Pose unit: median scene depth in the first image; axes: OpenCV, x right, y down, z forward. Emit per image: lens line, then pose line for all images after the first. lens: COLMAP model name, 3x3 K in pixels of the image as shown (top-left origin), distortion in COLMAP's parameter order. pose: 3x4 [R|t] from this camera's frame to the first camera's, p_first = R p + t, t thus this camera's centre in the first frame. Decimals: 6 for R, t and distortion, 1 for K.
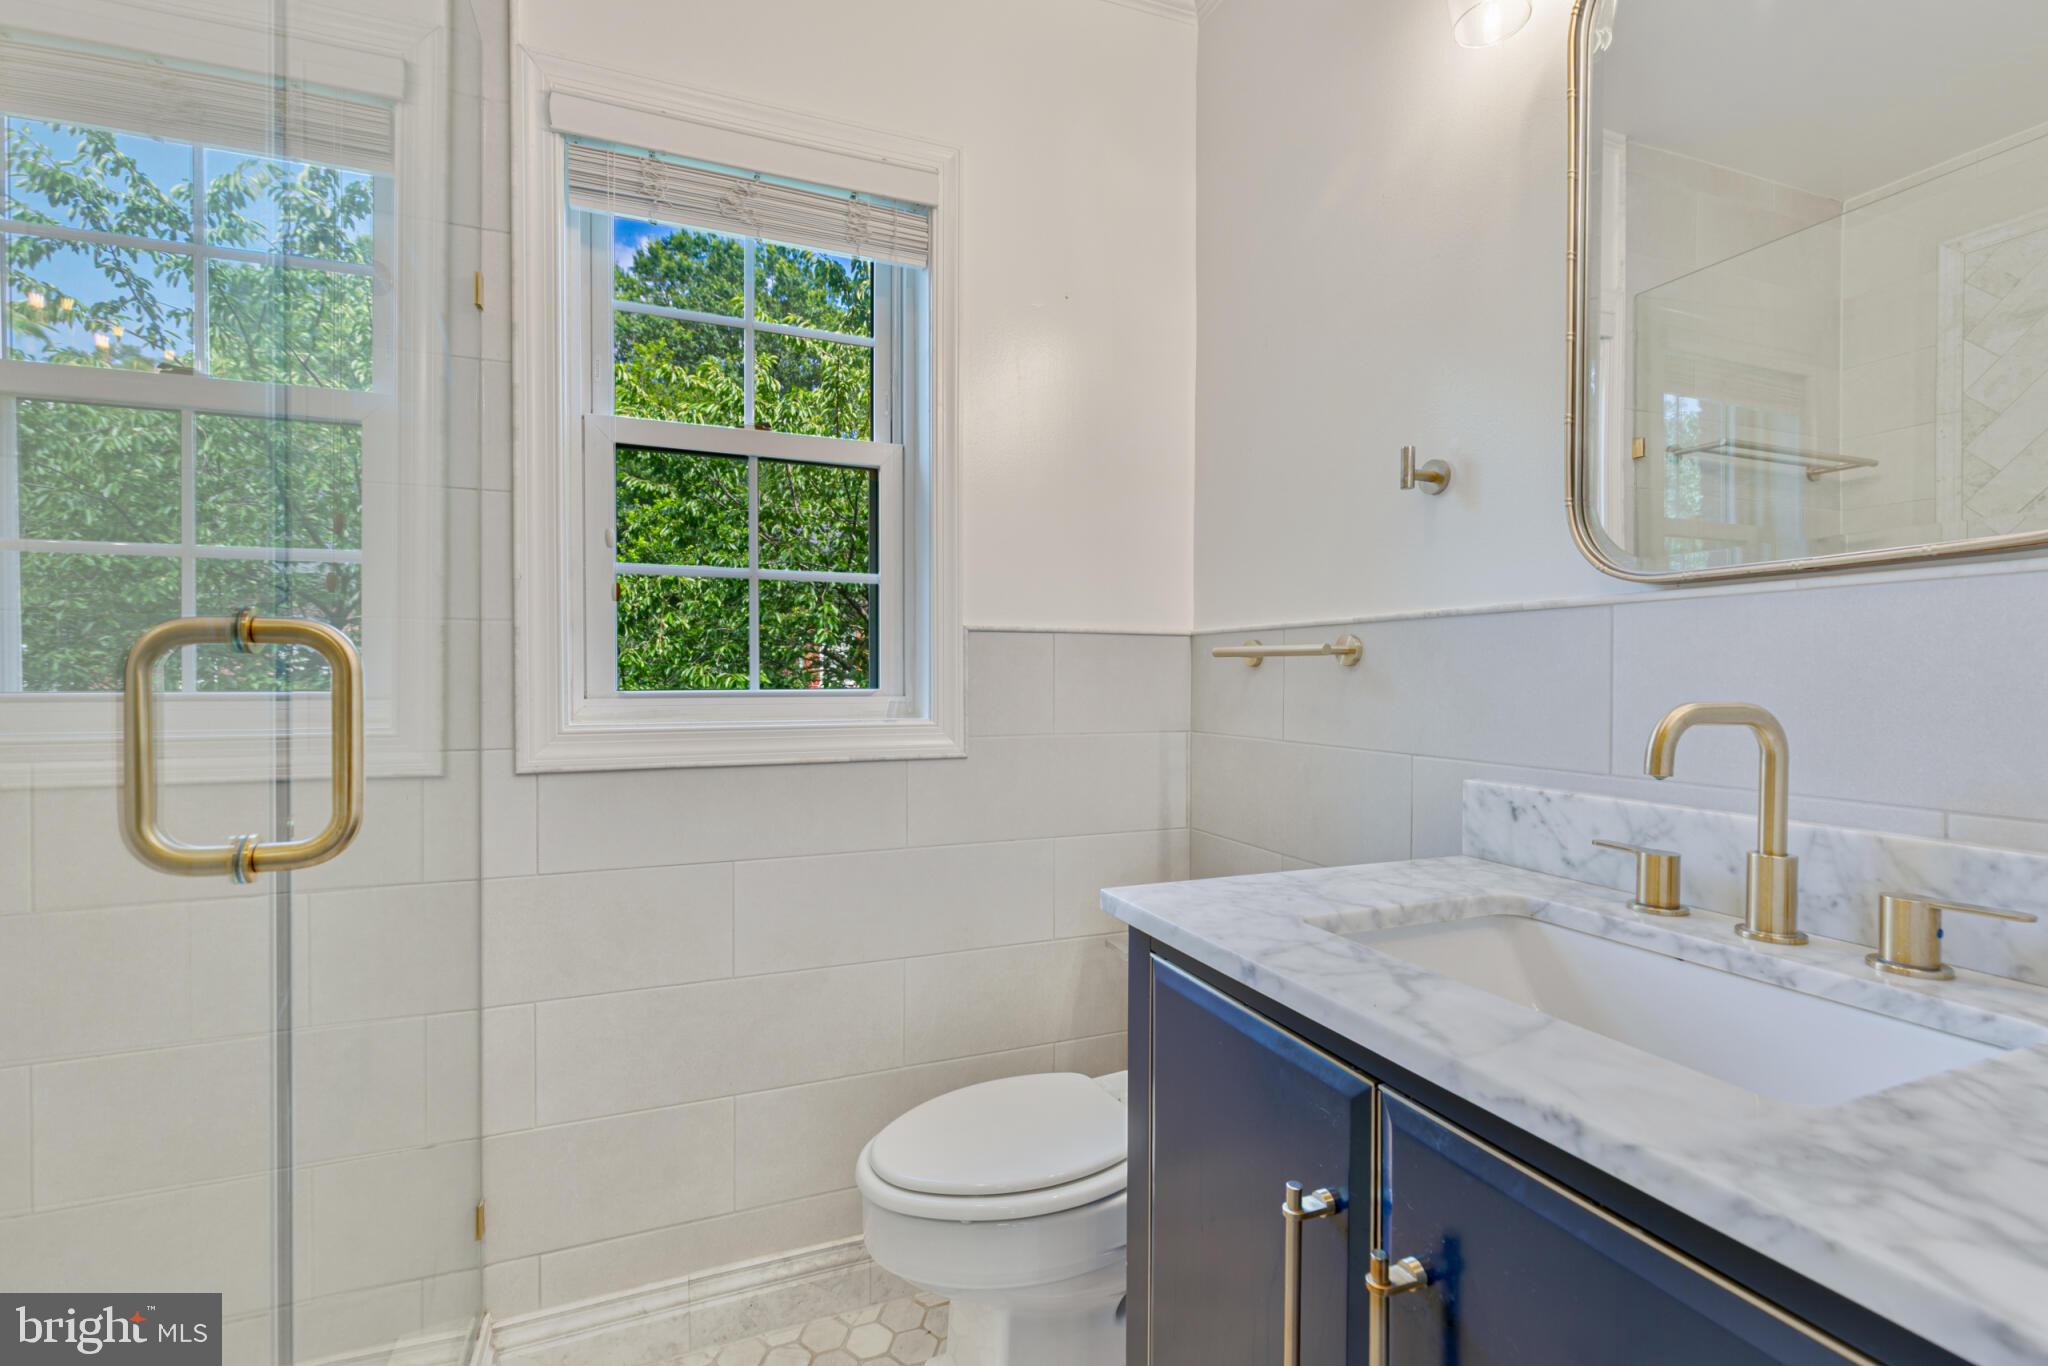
lens RADIAL K [[915.9, 0, 1022.4], [0, 915.9, 686.0], [0, 0, 1]] dist [0.007489, -0.002769]
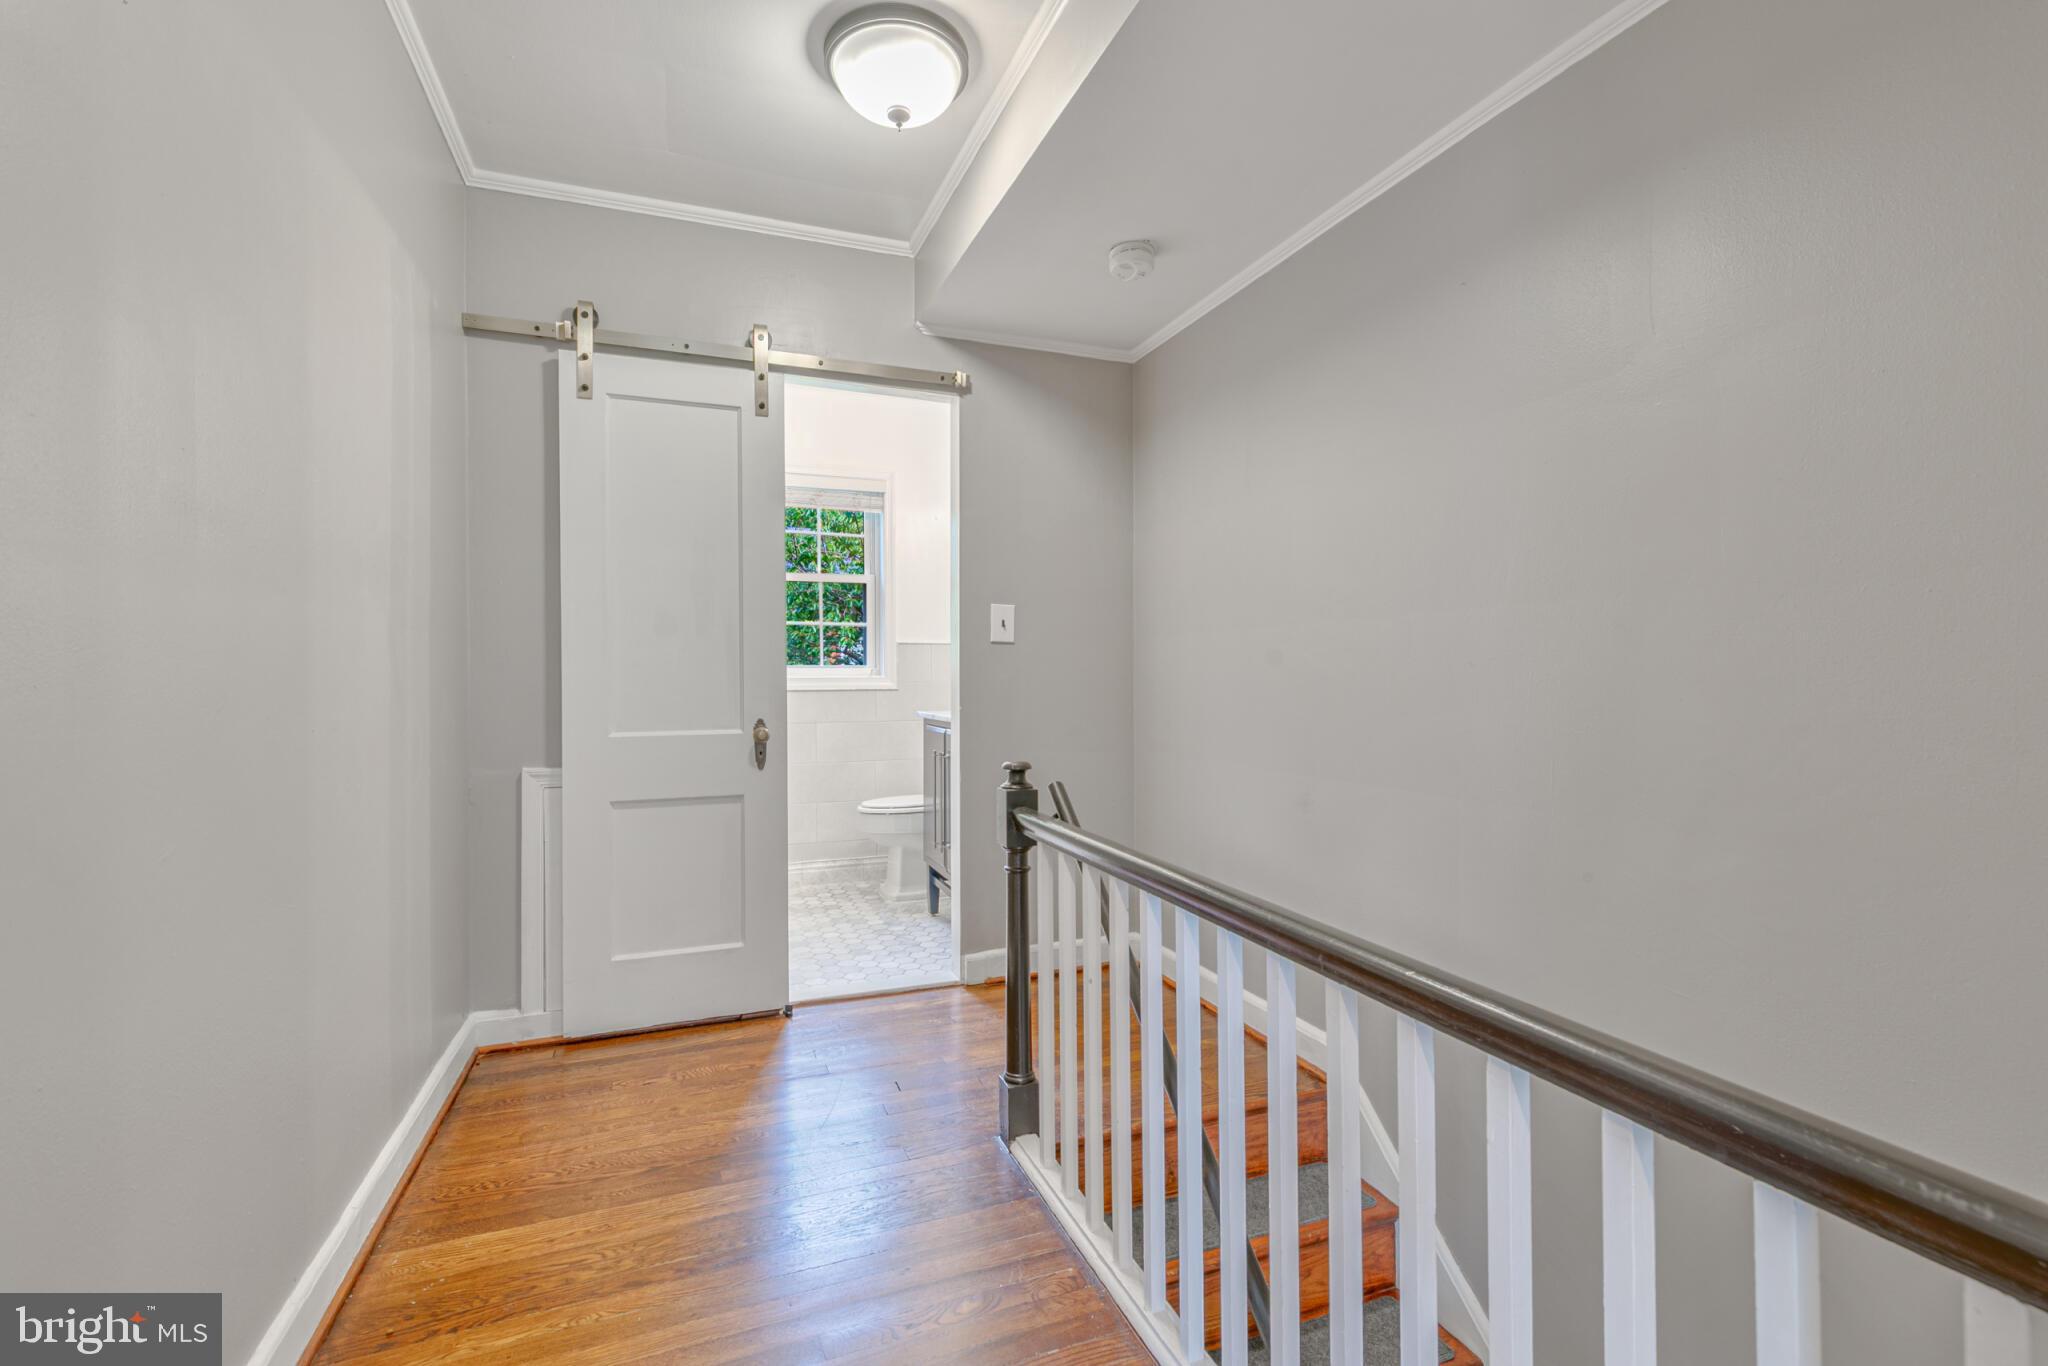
lens RADIAL K [[915.9, 0, 1022.4], [0, 915.9, 686.0], [0, 0, 1]] dist [0.007489, -0.002769]
pose [[0.999754, -0.006032, -0.021343, 0.369967], [0.006070, 0.999980, 0.001725, 0.063689], [0.021332, -0.001855, 0.999771, -1.739632]]
